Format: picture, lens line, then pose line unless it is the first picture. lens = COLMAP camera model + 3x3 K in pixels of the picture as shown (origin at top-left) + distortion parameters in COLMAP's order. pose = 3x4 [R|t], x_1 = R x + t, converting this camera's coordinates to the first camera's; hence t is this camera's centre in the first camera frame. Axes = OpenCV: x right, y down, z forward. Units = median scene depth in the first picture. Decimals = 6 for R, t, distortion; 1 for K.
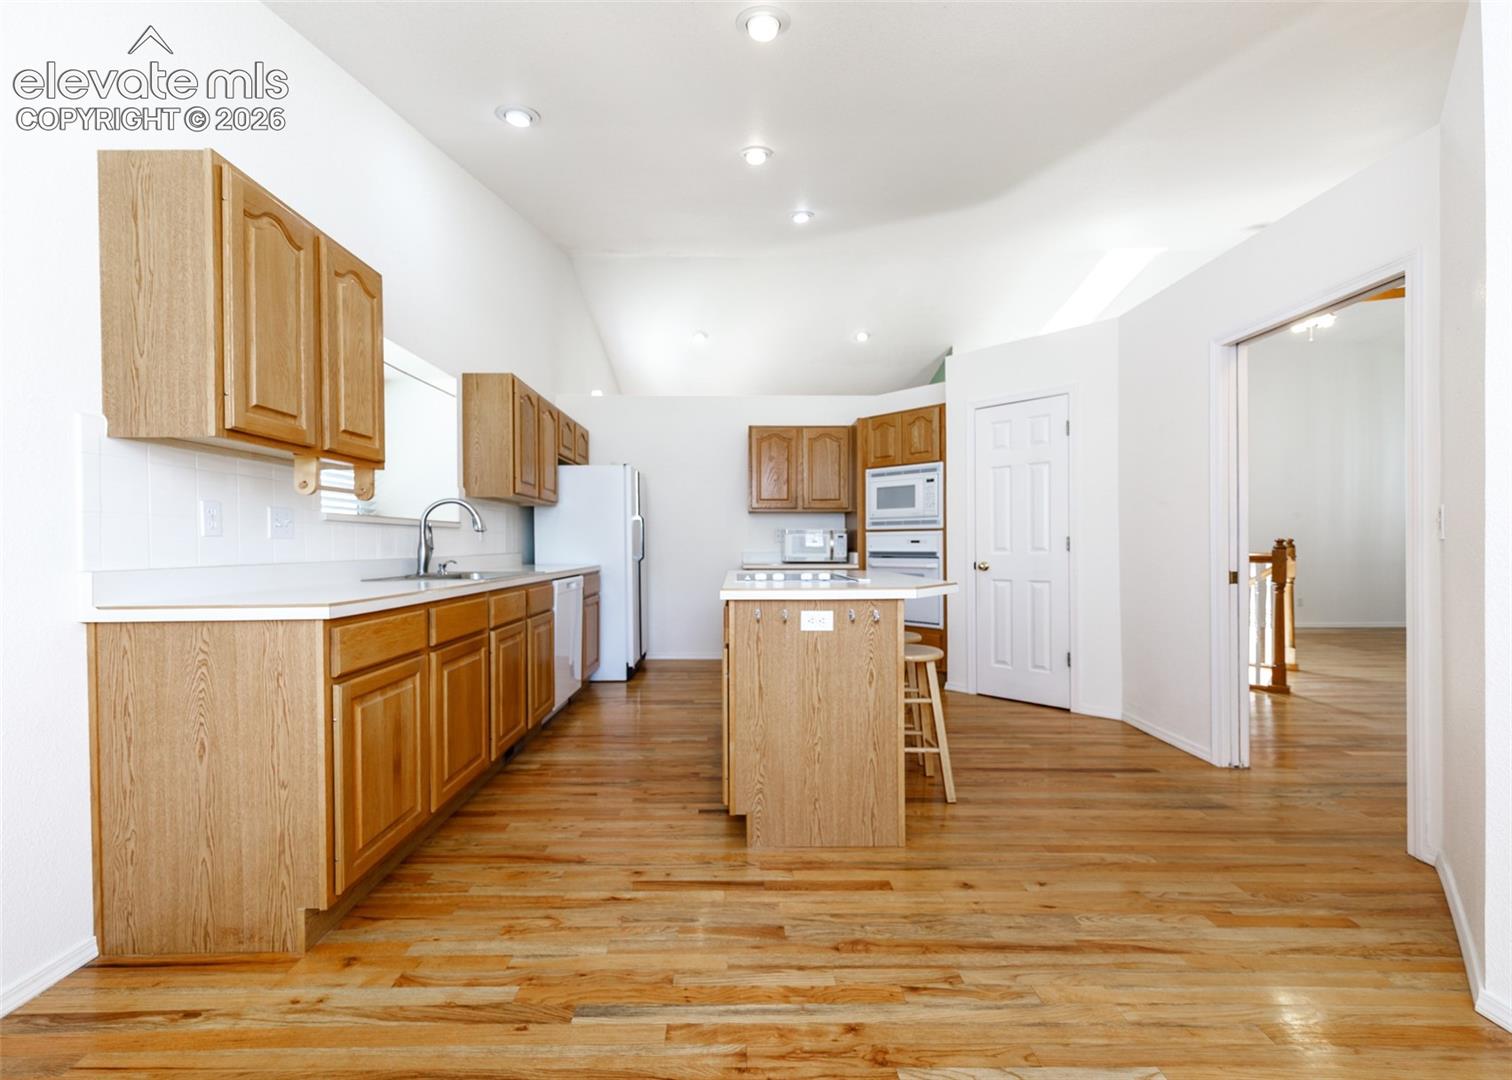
lens RADIAL K [[613.7, 0, 732.0], [0, 613.7, 555.9], [0, 0, 1]] dist [0.003528, -0.001703]
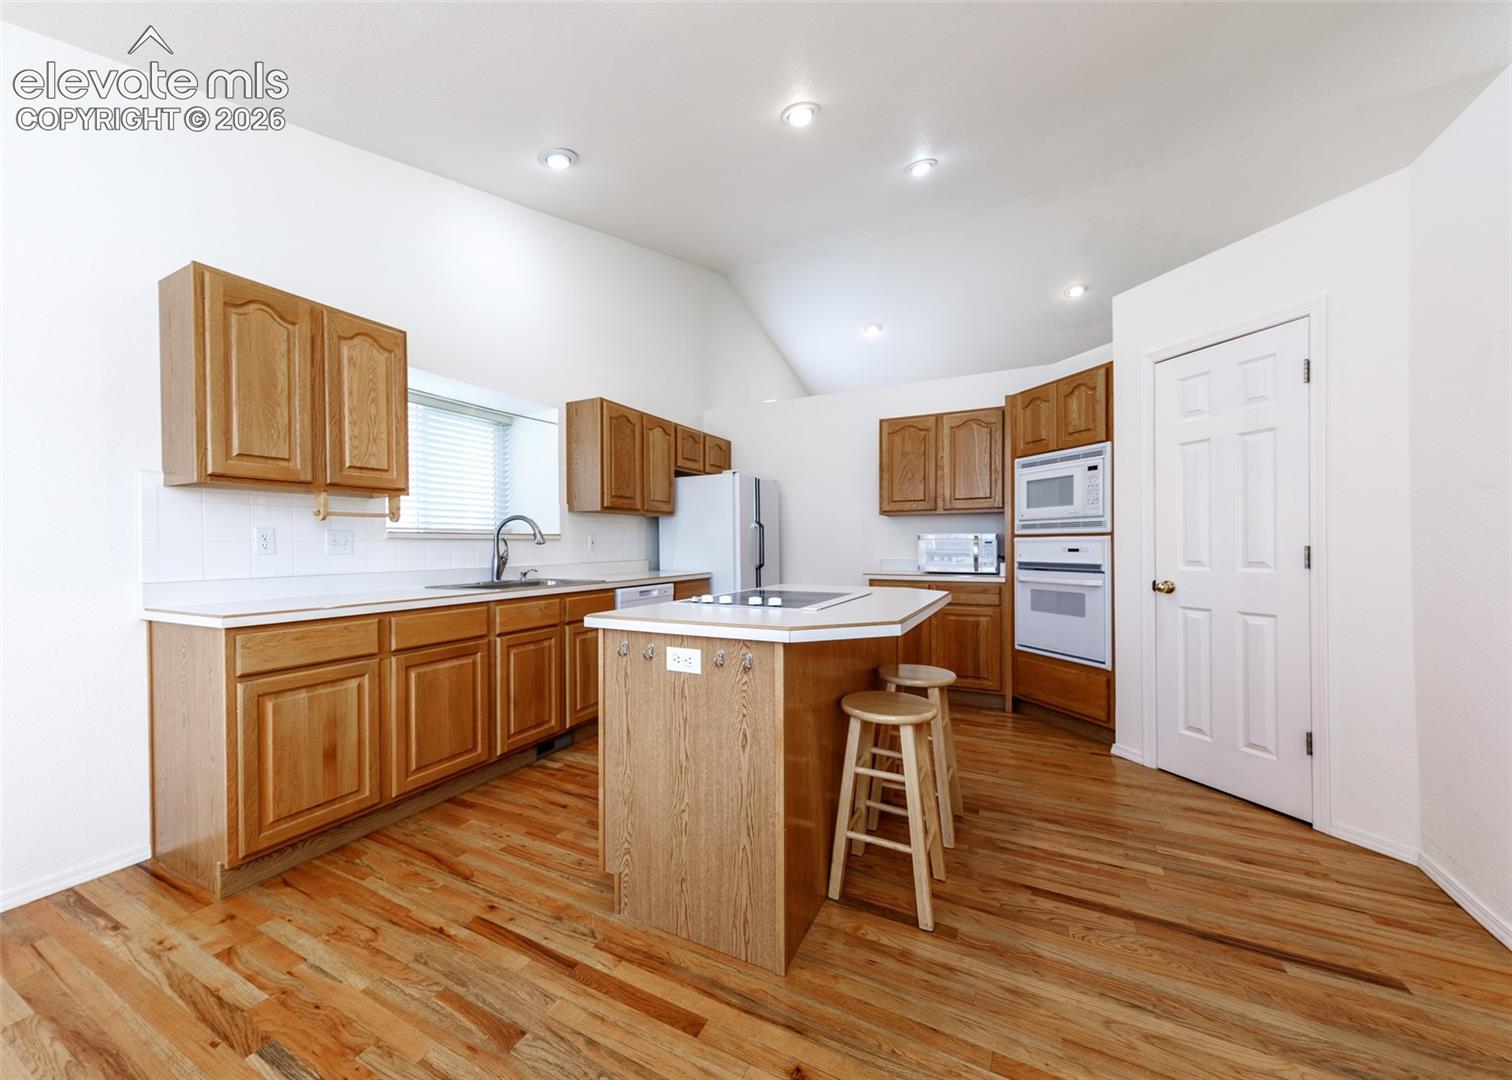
lens RADIAL K [[576.3, 0, 715.1], [0, 576.3, 552.7], [0, 0, 1]] dist [0.006197, 0.000062]
pose [[0.875703, 0.004275, -0.482832, 0.406494], [-0.005342, 0.999985, -0.000833, -0.027466], [0.482821, 0.003309, 0.875713, 0.260274]]
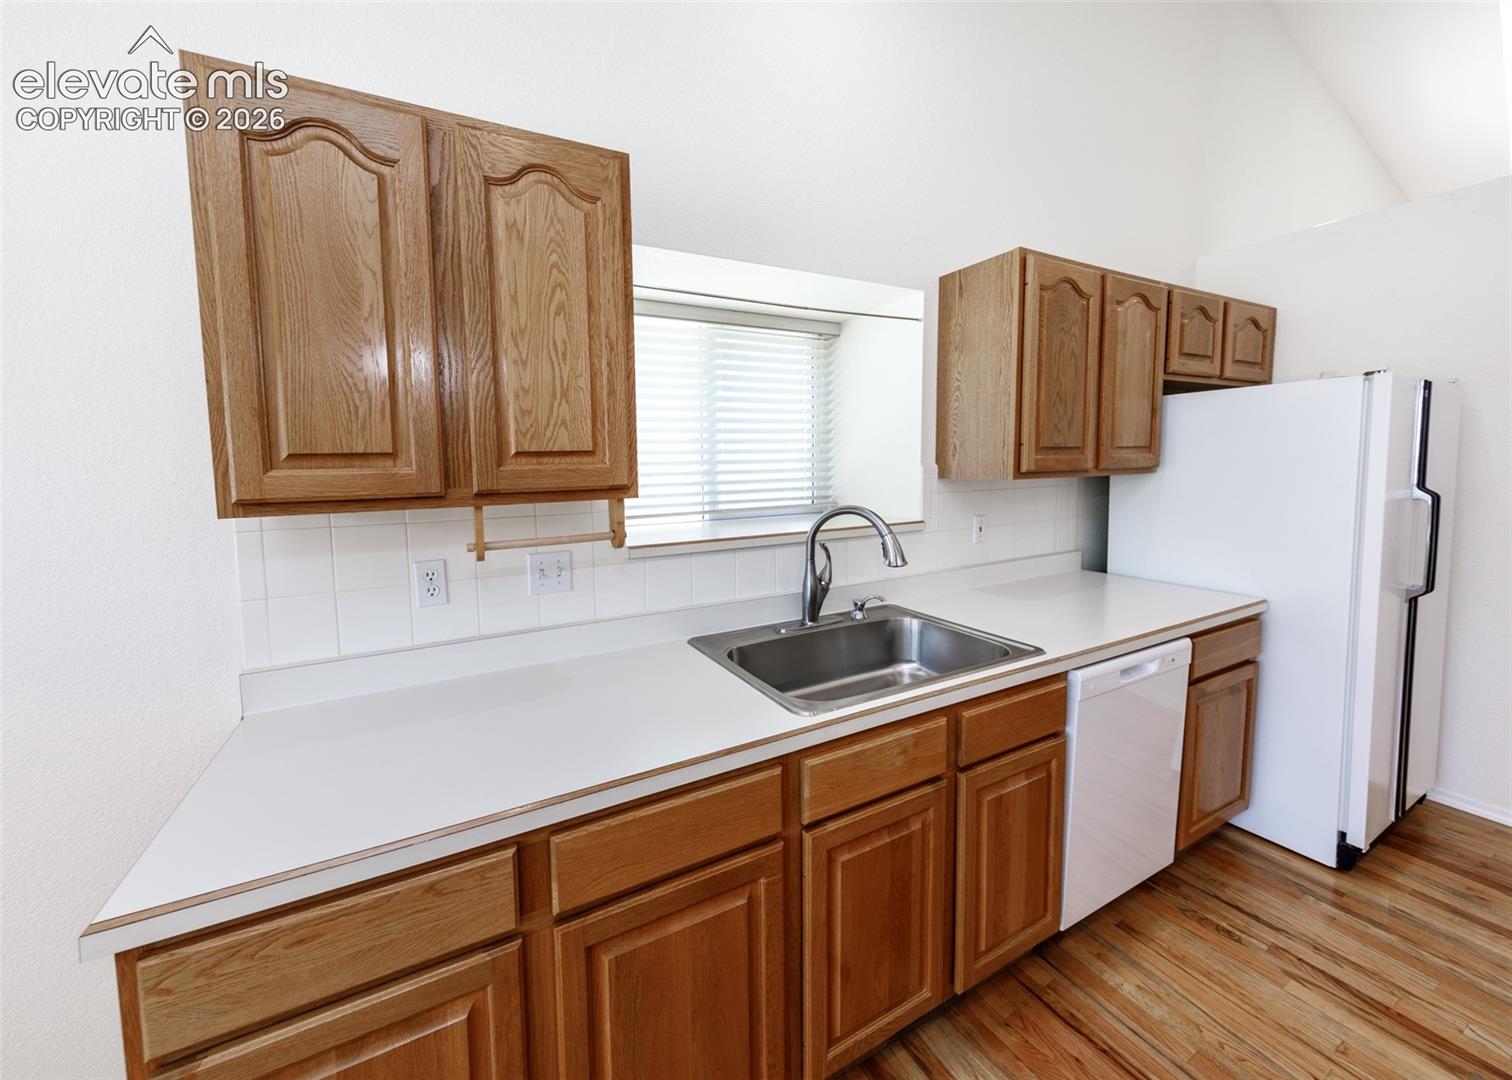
lens RADIAL K [[552.0, 0, 686.3], [0, 552.0, 500.5], [0, 0, 1]] dist [0.006580, -0.002094]
pose [[0.446629, 0.053269, -0.893132, -0.062561], [0.003420, 0.998117, 0.061241, -0.141317], [0.894713, -0.030407, 0.445606, 0.673429]]
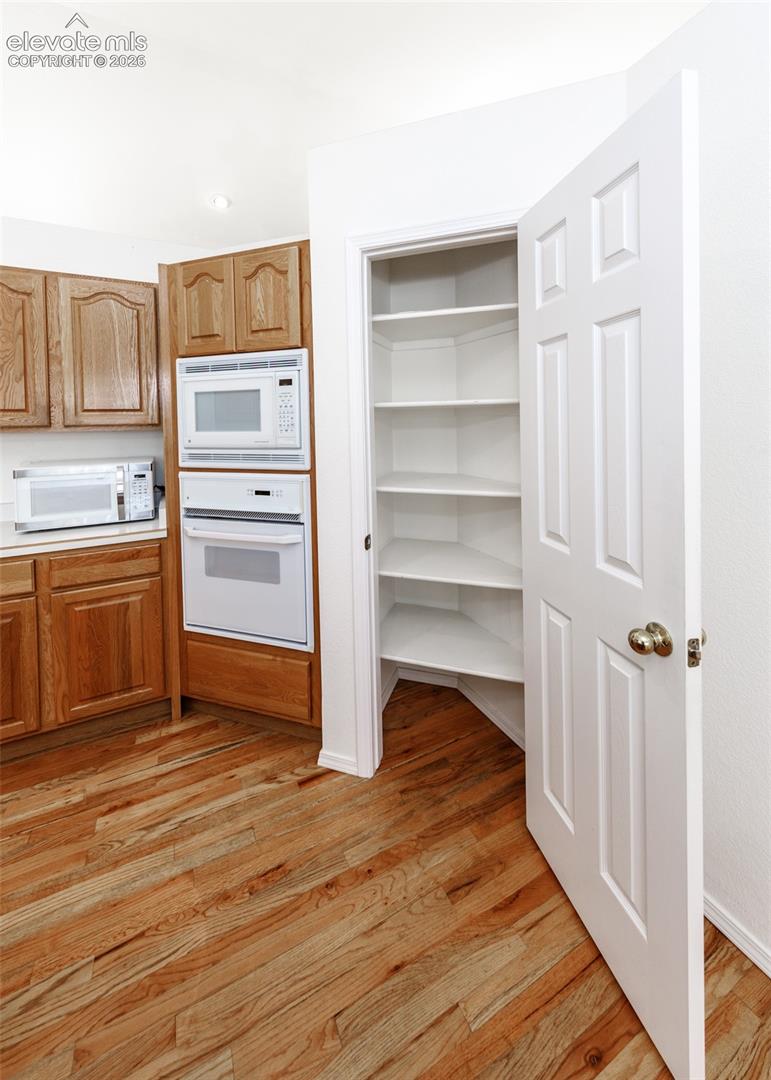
lens RADIAL K [[411.6, 0, 380.5], [0, 411.6, 438.0], [0, 0, 1]] dist [0.006197, 0.000062]
pose [[0.893430, -0.021656, 0.448680, 0.363613], [0.018661, 0.999764, 0.011097, -0.118864], [-0.448814, -0.001542, 0.893624, 0.992075]]
